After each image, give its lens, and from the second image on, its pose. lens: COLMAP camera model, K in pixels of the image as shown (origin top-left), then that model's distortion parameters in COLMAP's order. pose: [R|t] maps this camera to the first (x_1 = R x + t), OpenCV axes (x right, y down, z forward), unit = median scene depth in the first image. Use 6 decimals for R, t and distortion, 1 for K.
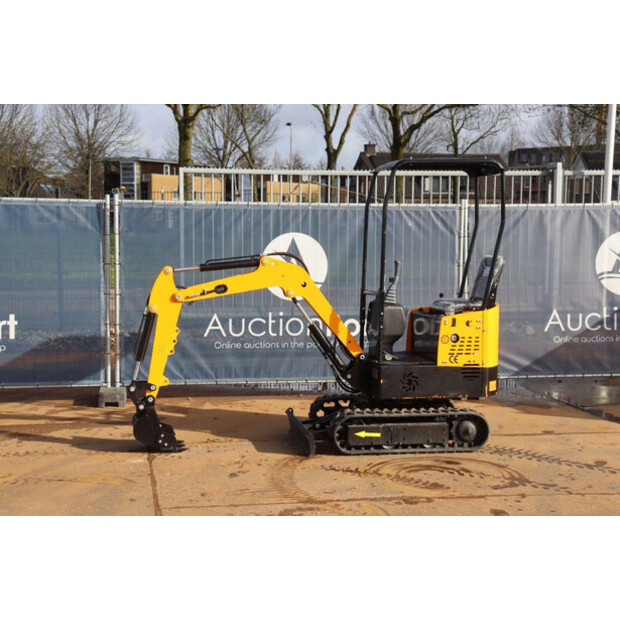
lens RADIAL K [[939.1, 0, 309.2], [0, 939.1, 356.9], [0, 0, 1]] dist [0.122341, 0.000000]
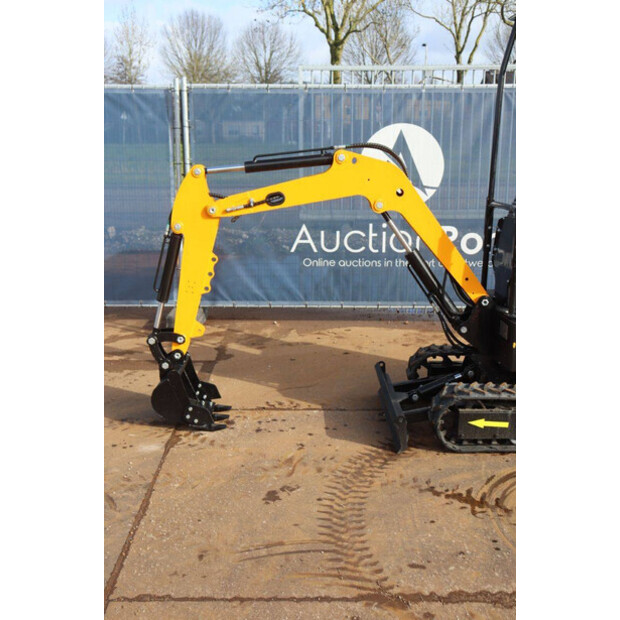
lens RADIAL K [[732.8, 0, 313.4], [0, 732.8, 316.6], [0, 0, 1]] dist [0.017993, 0.000000]
pose [[0.985799, 0.033846, -0.164484, 0.022581], [-0.016923, 0.994515, 0.103213, -0.042542], [0.167075, -0.098964, 0.980965, 0.475456]]
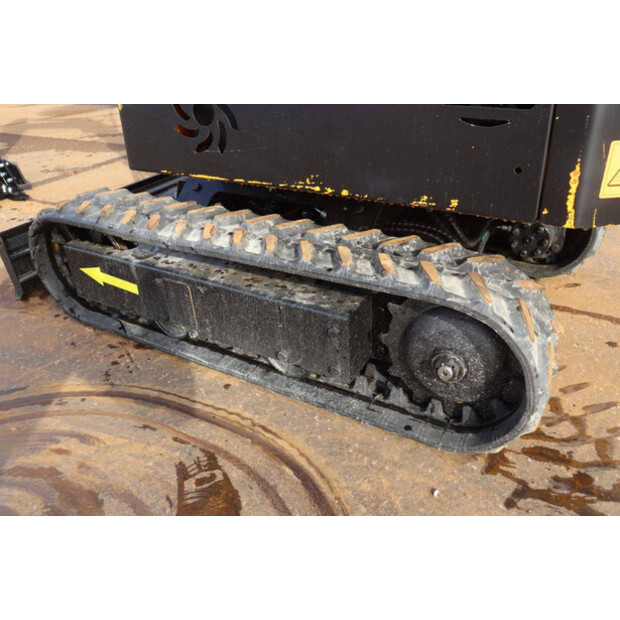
lens RADIAL K [[558.8, 0, 308.2], [0, 558.8, 308.6], [0, 0, 1]] dist [-0.094889, 0.004605]
pose [[0.732547, 0.285516, -0.617944, 0.221673], [-0.019613, 0.916261, 0.400101, 0.016972], [0.680434, -0.280973, 0.676804, 0.905441]]
